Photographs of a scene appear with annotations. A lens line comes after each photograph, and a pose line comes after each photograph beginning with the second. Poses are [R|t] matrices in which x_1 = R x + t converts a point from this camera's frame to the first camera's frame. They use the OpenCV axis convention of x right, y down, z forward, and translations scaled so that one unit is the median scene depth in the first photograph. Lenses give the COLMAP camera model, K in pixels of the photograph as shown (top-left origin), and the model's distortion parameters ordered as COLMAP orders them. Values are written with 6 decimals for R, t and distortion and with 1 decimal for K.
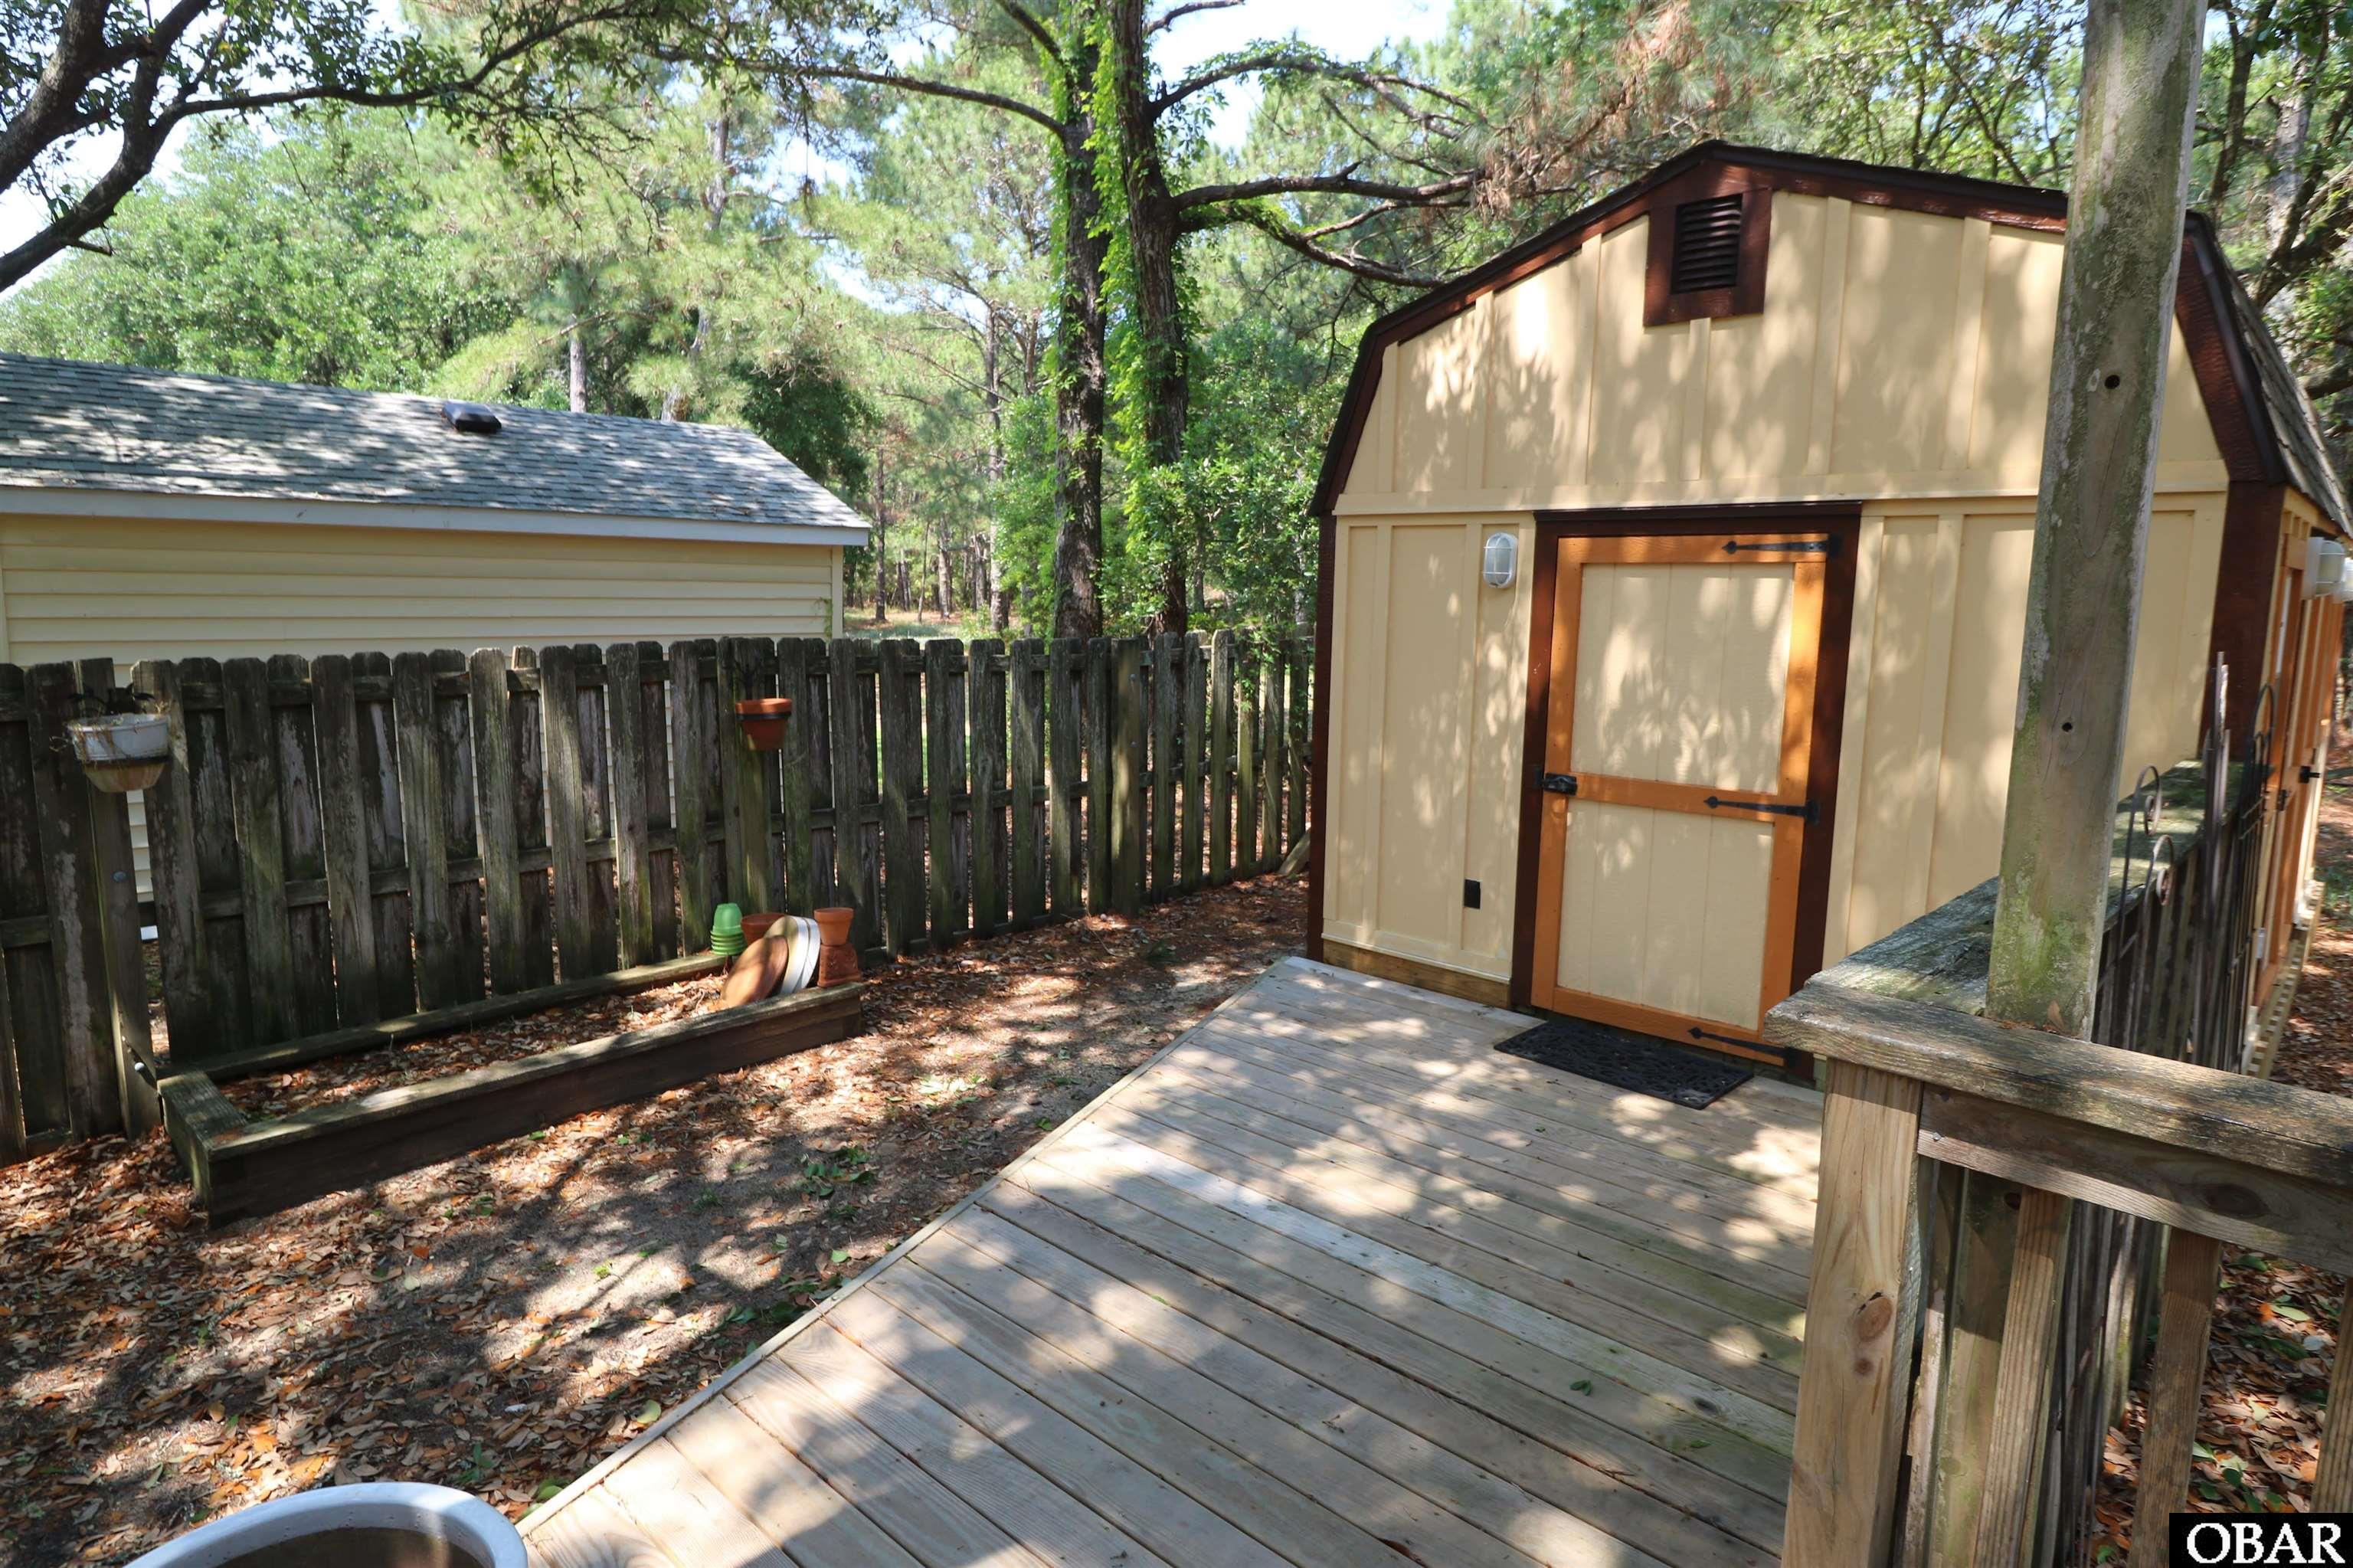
lens RADIAL K [[1273.3, 0, 1174.2], [0, 1273.3, 761.2], [0, 0, 1]] dist [-0.001076, -0.003584]
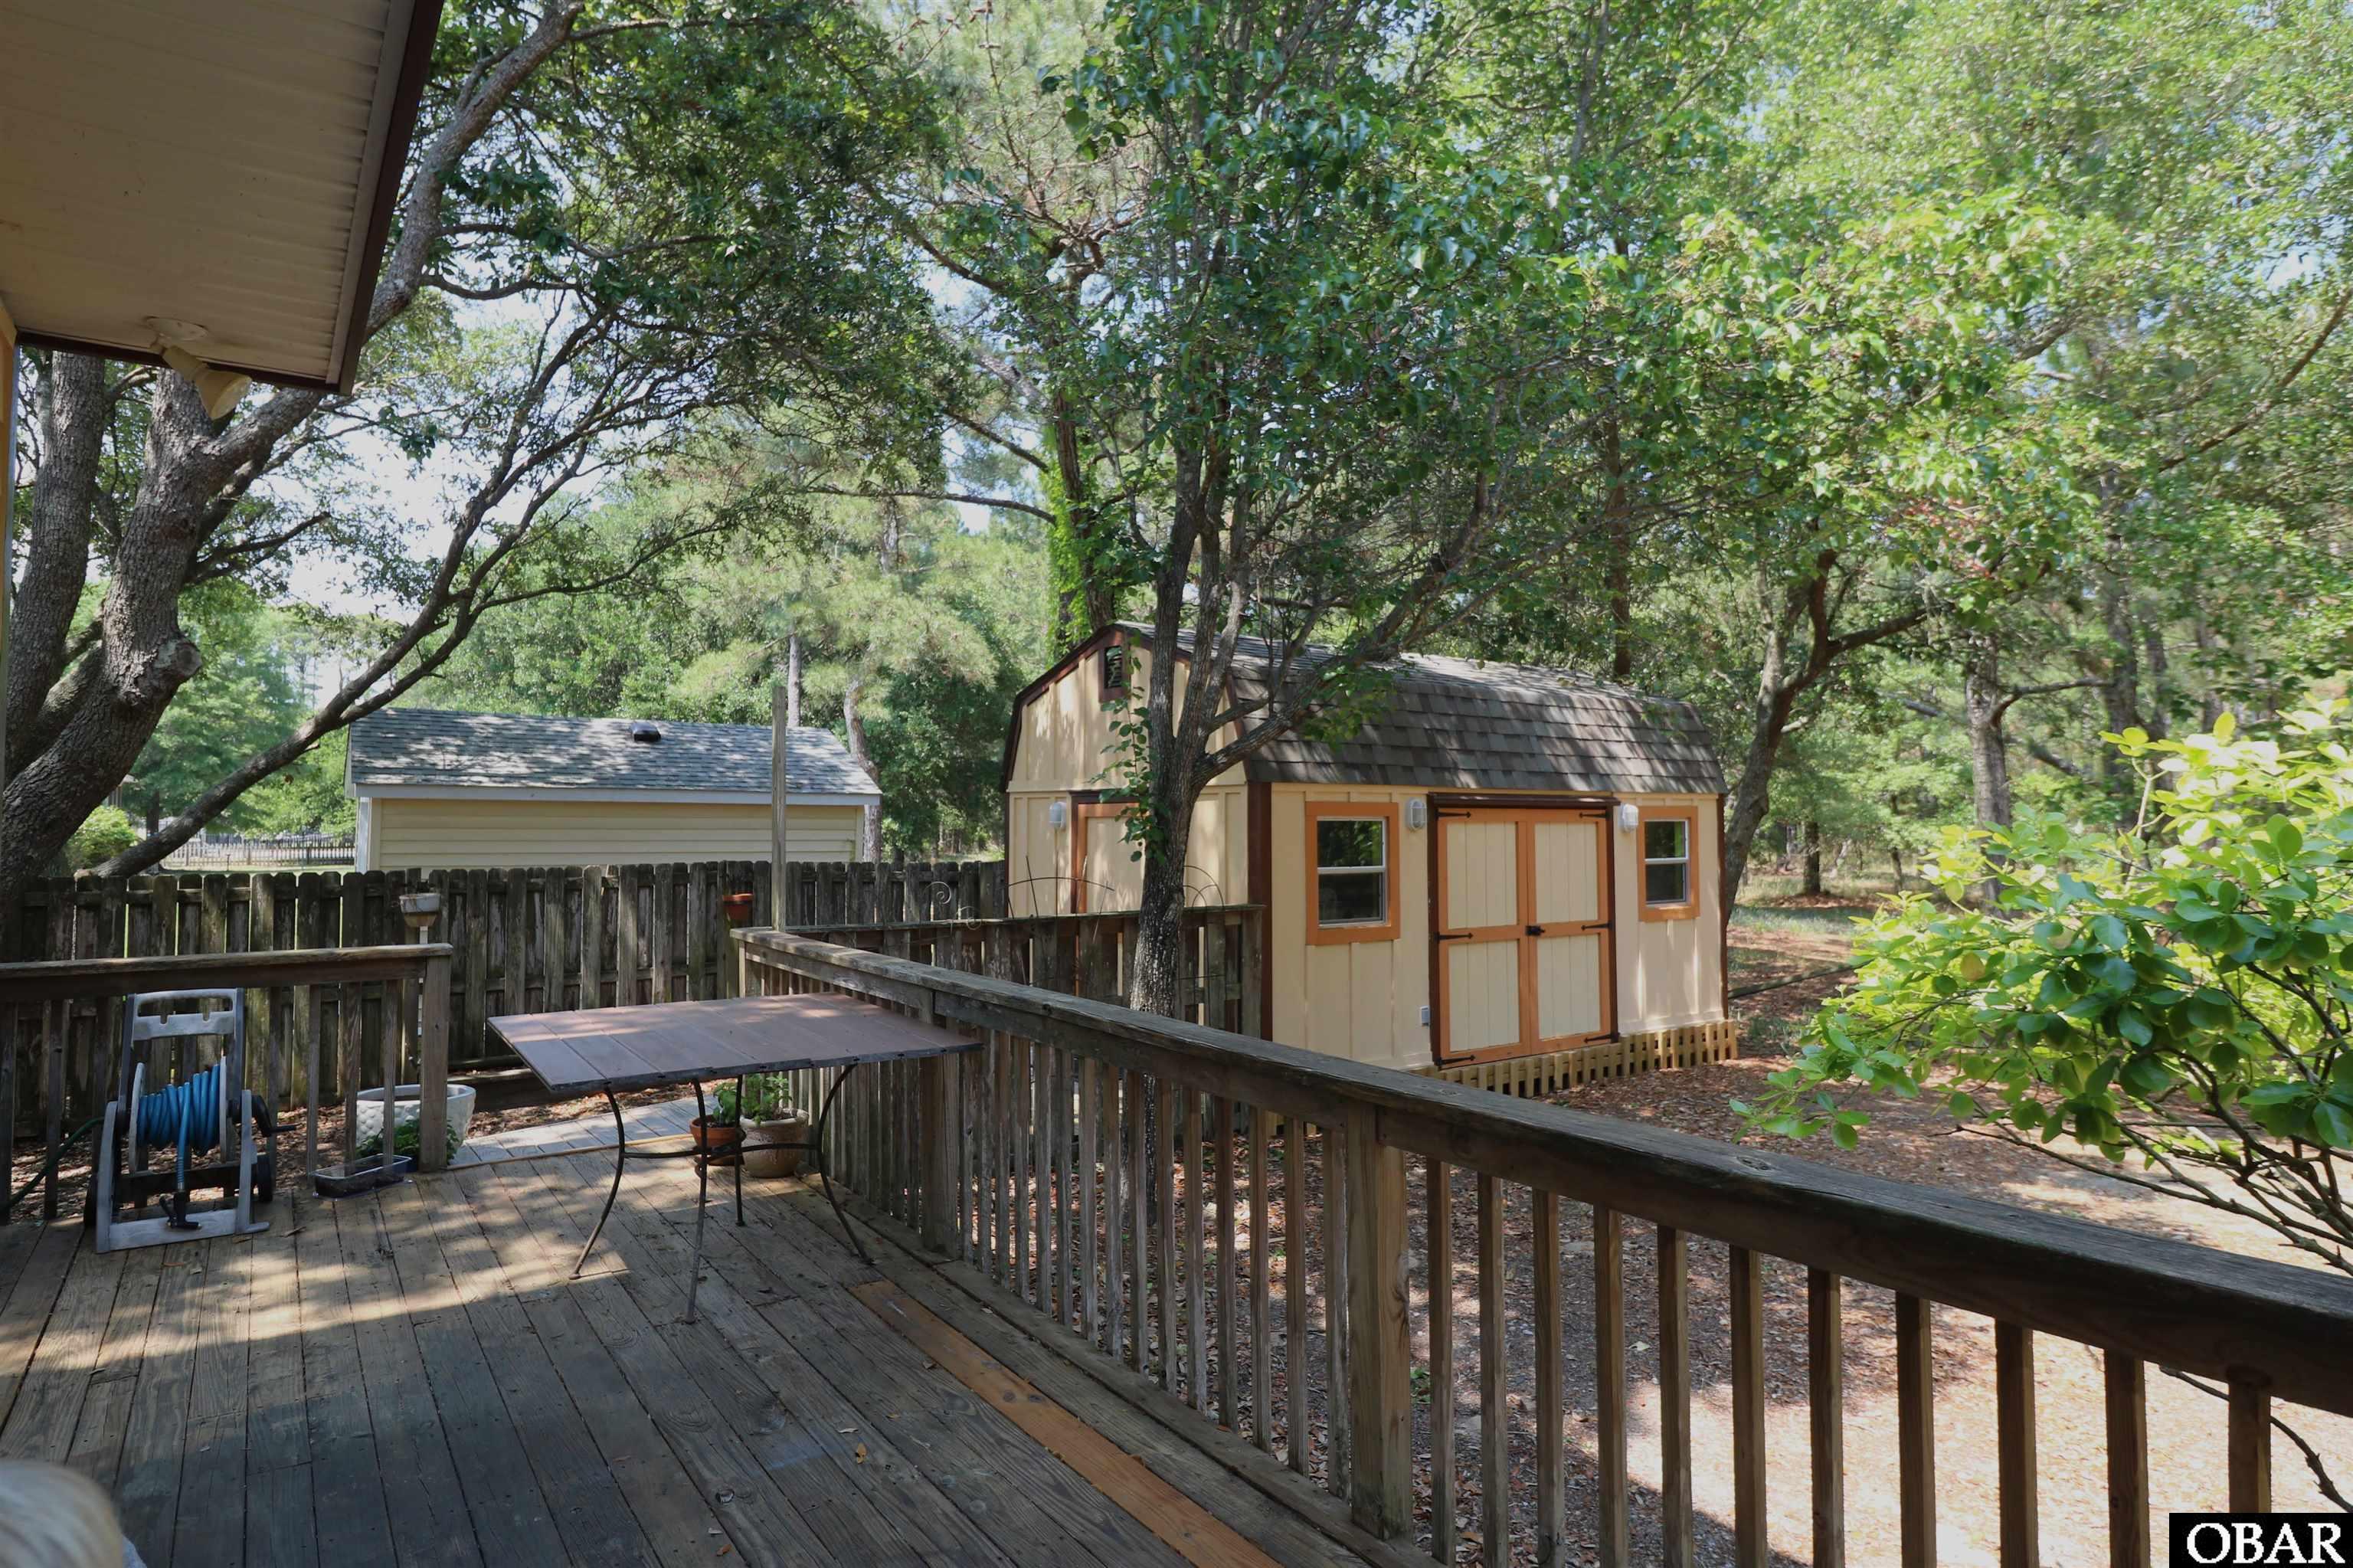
lens RADIAL K [[1211.2, 0, 1168.0], [0, 1211.2, 783.9], [0, 0, 1]] dist [-0.005476, -0.012588]
pose [[0.986938, -0.018236, -0.160065, 0.459746], [-0.009508, 0.985247, -0.170876, 0.070407], [0.160820, 0.170166, 0.972204, -0.501453]]
